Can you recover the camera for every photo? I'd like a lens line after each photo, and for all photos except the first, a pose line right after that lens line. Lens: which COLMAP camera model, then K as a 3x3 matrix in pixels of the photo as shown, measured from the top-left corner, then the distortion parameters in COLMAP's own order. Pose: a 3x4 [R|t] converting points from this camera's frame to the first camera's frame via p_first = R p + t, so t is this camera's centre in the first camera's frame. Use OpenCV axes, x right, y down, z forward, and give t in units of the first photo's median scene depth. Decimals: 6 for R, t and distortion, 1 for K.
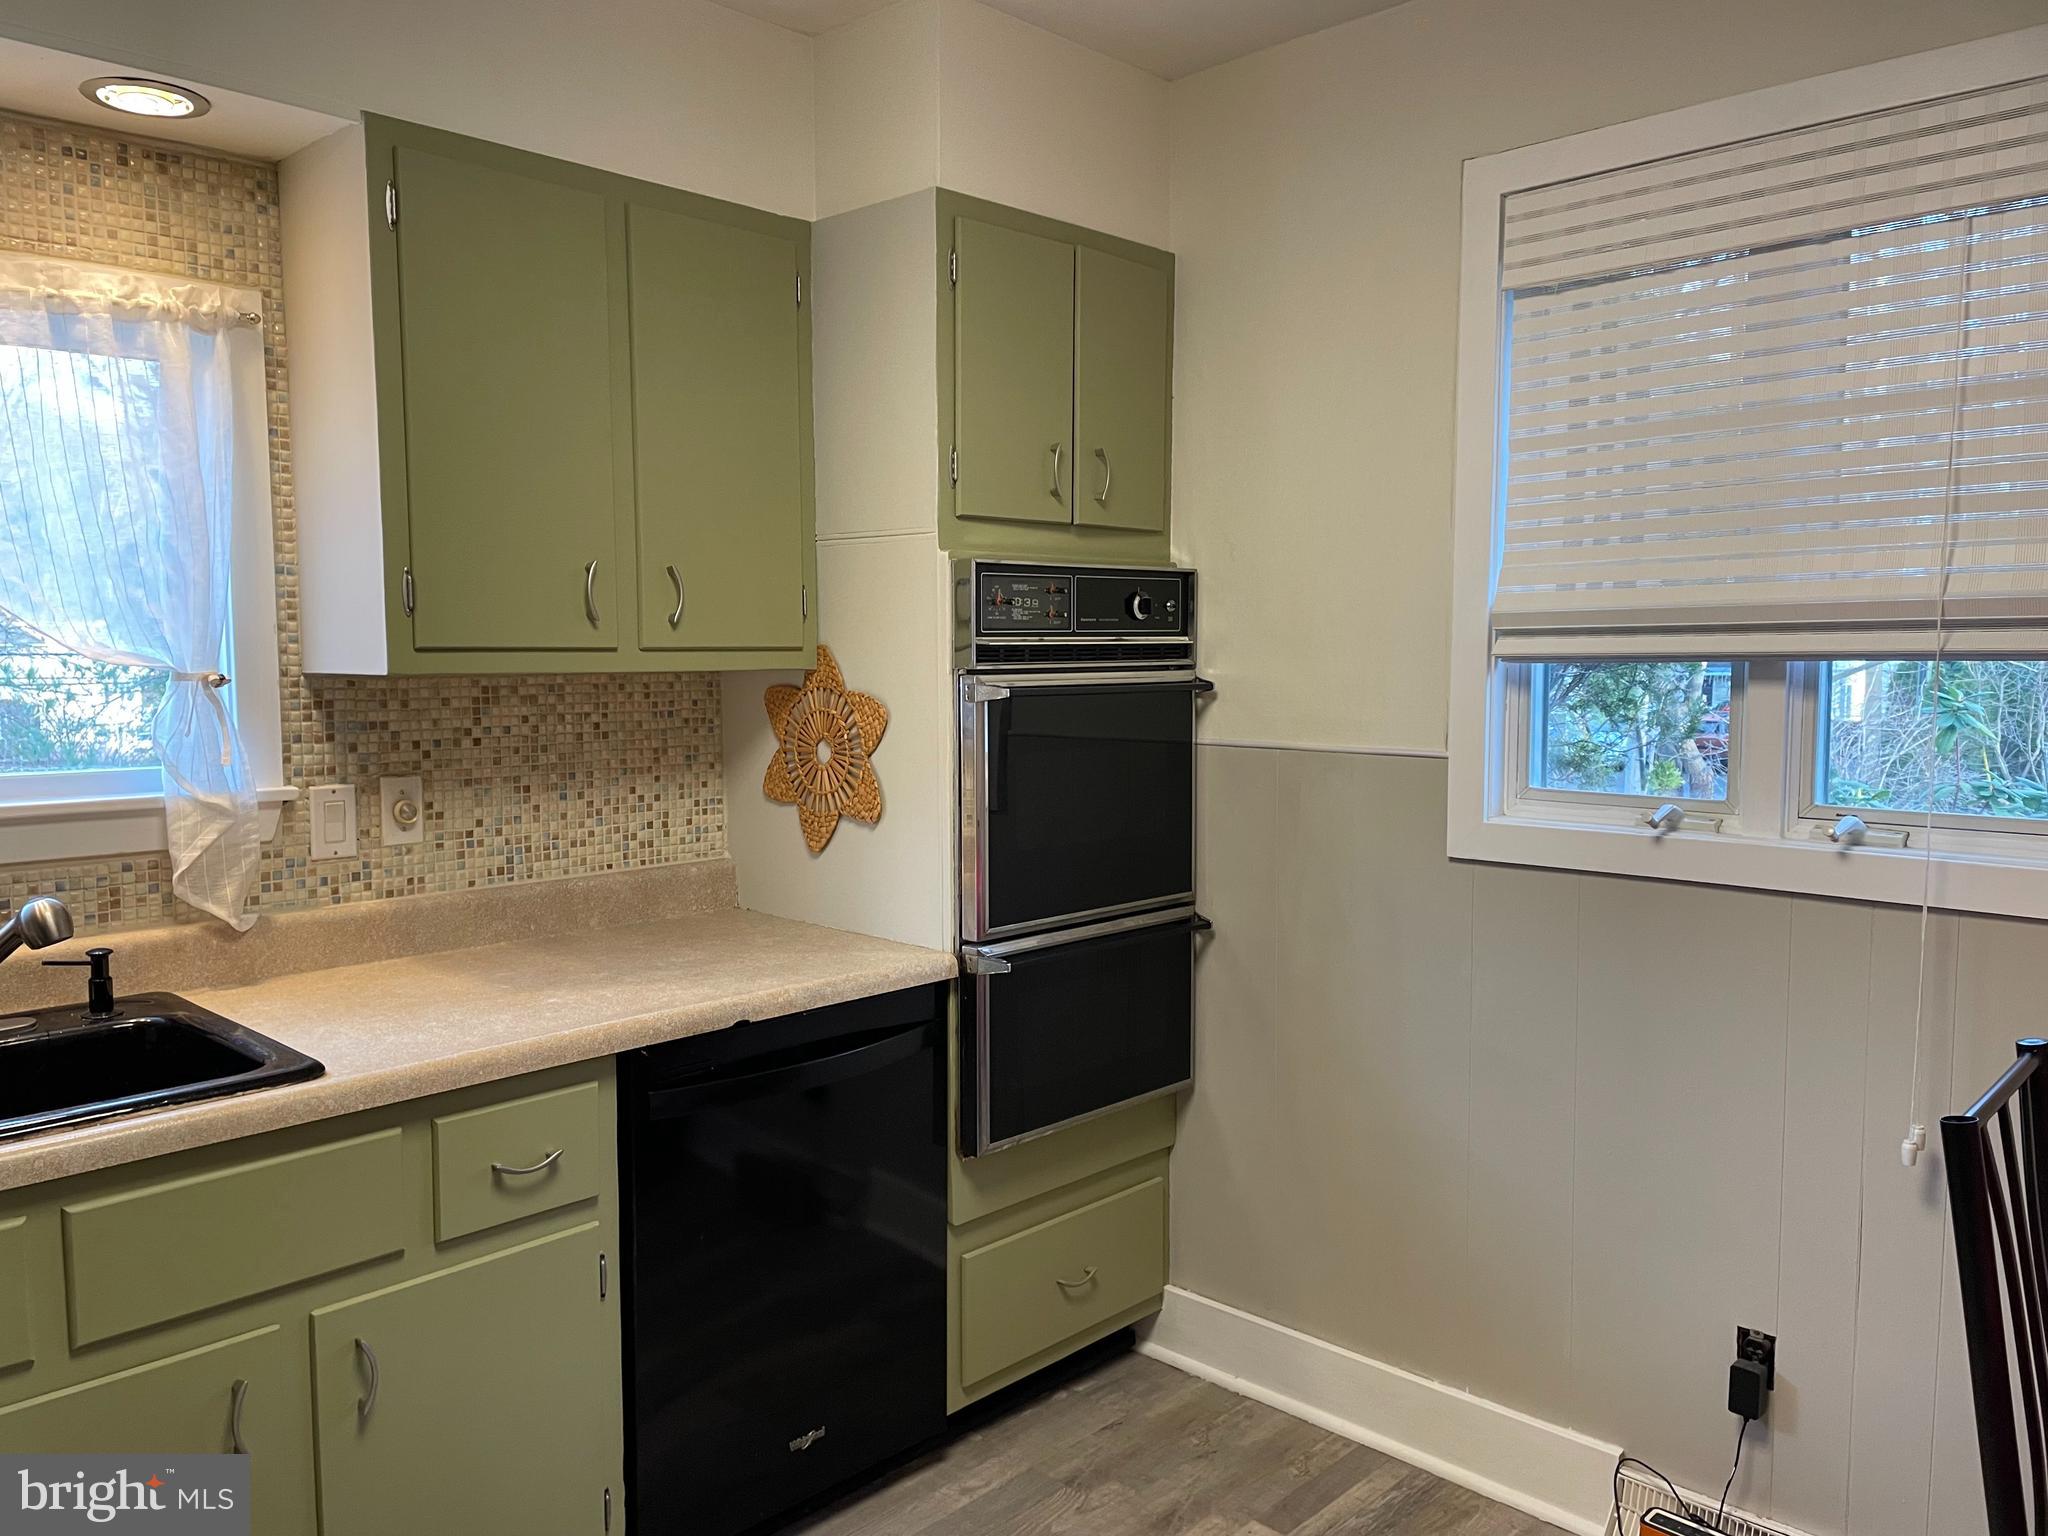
lens RADIAL K [[1547.0, 0, 1024.0], [0, 1547.0, 768.0], [0, 0, 1]] dist [0.068196, -0.083979]
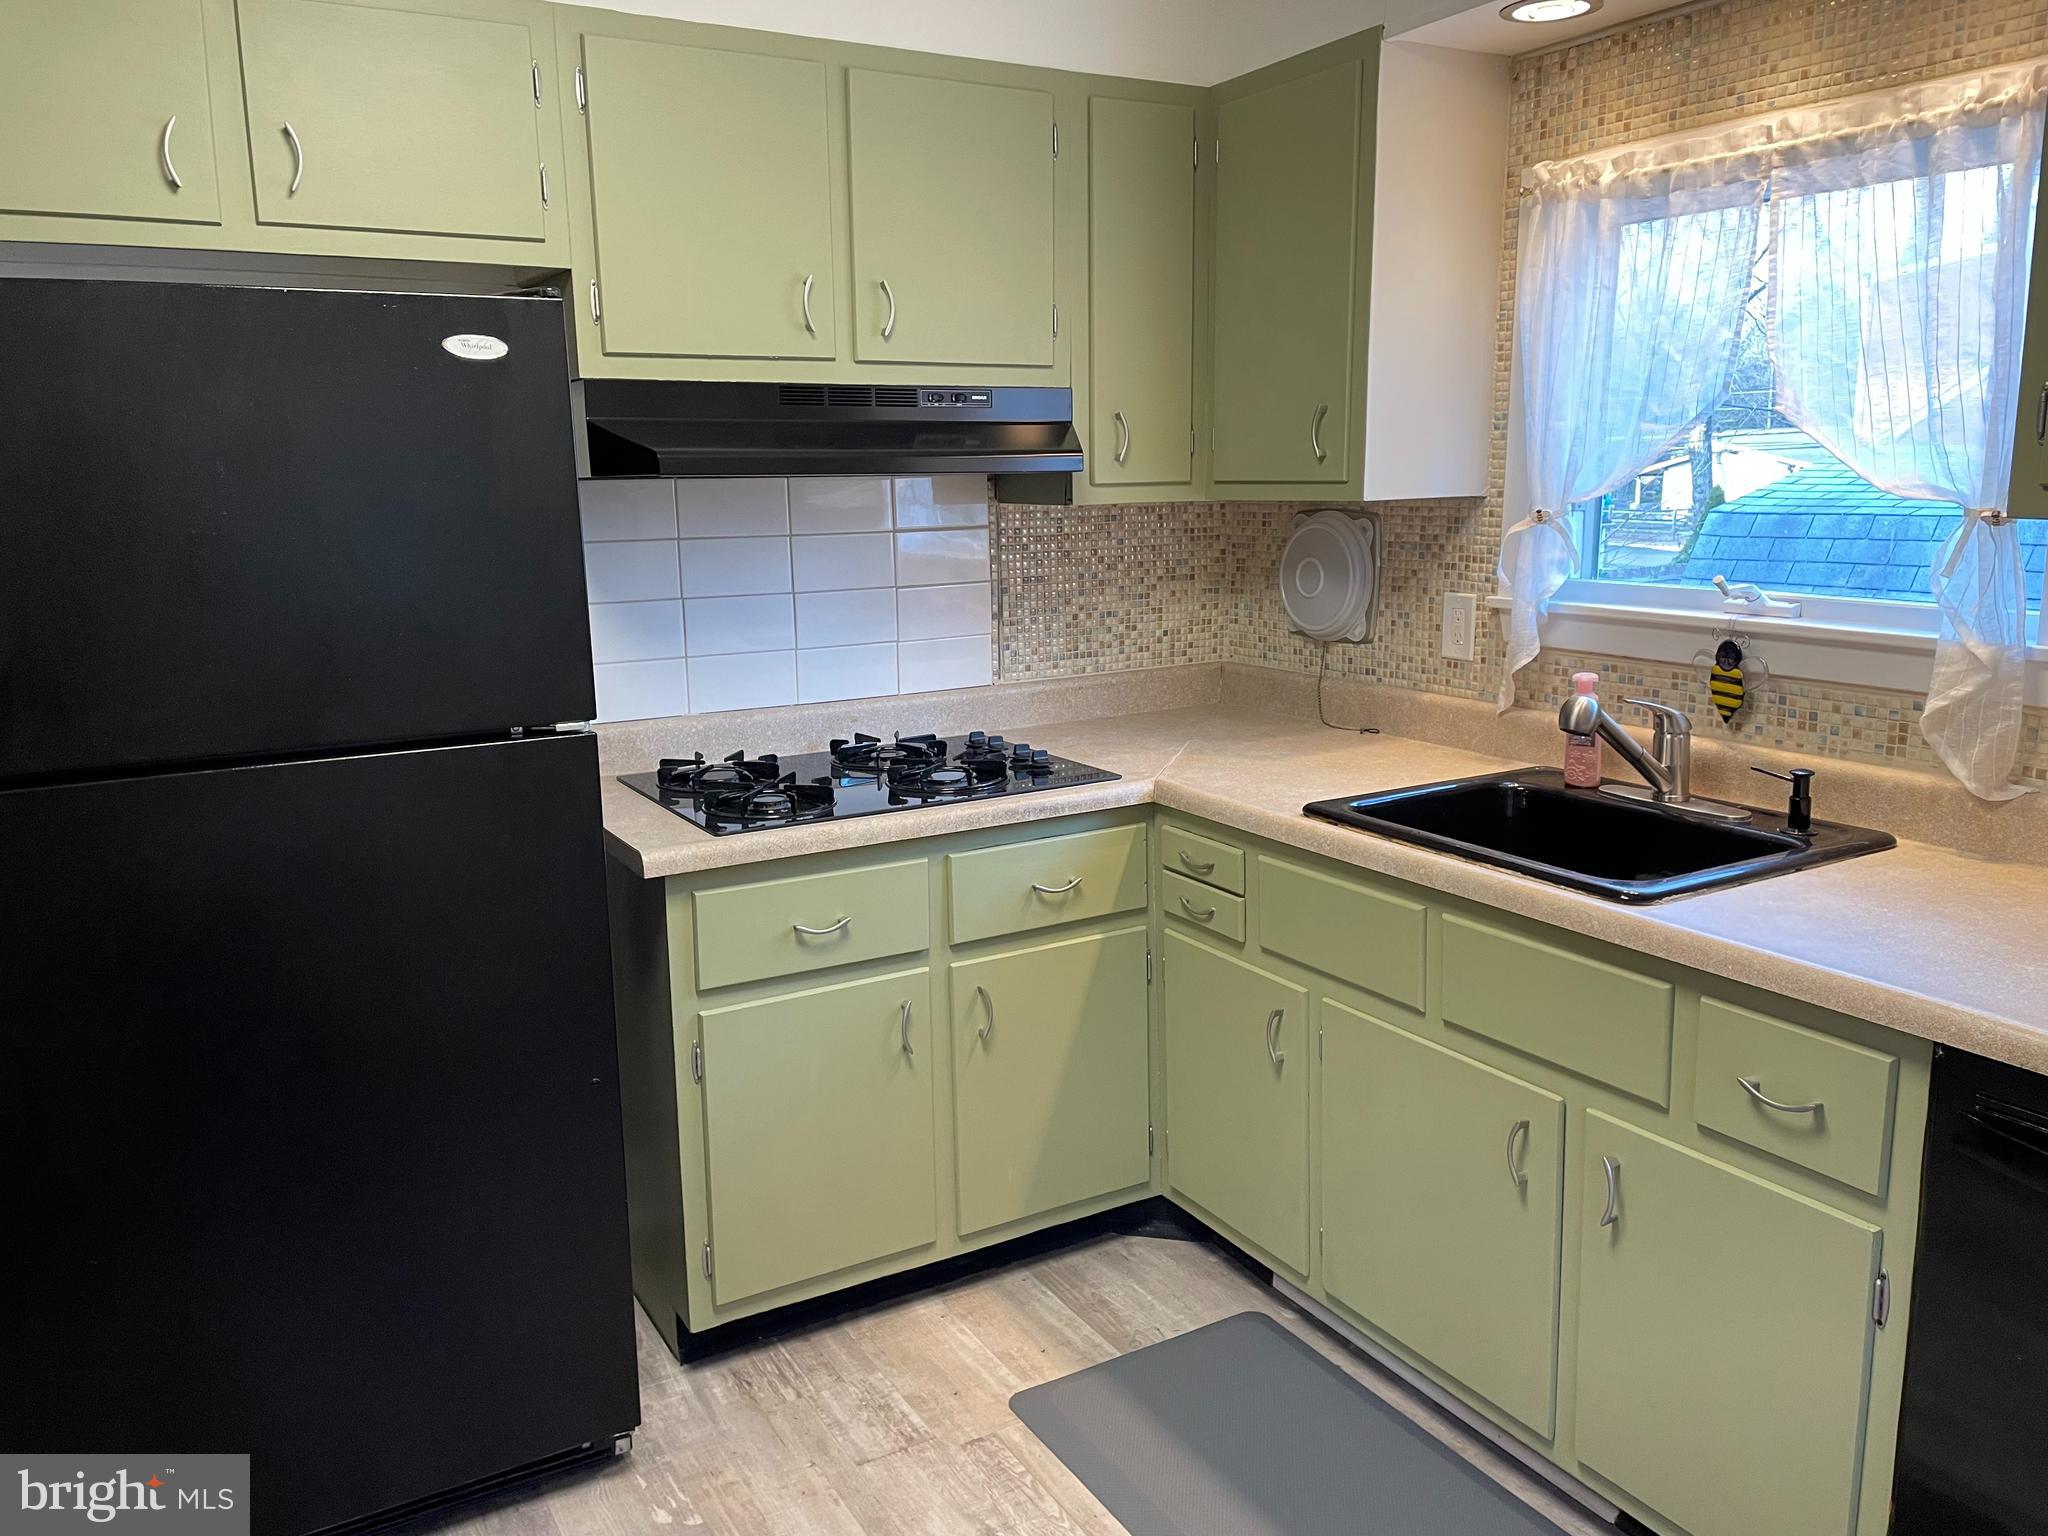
lens RADIAL K [[1547.0, 0, 1024.0], [0, 1547.0, 768.0], [0, 0, 1]] dist [0.068196, -0.083979]
pose [[-0.278157, 0.186188, -0.942318, 0.536361], [-0.063959, 0.975266, 0.211577, -0.073546], [0.958404, 0.119122, -0.259369, 0.744270]]
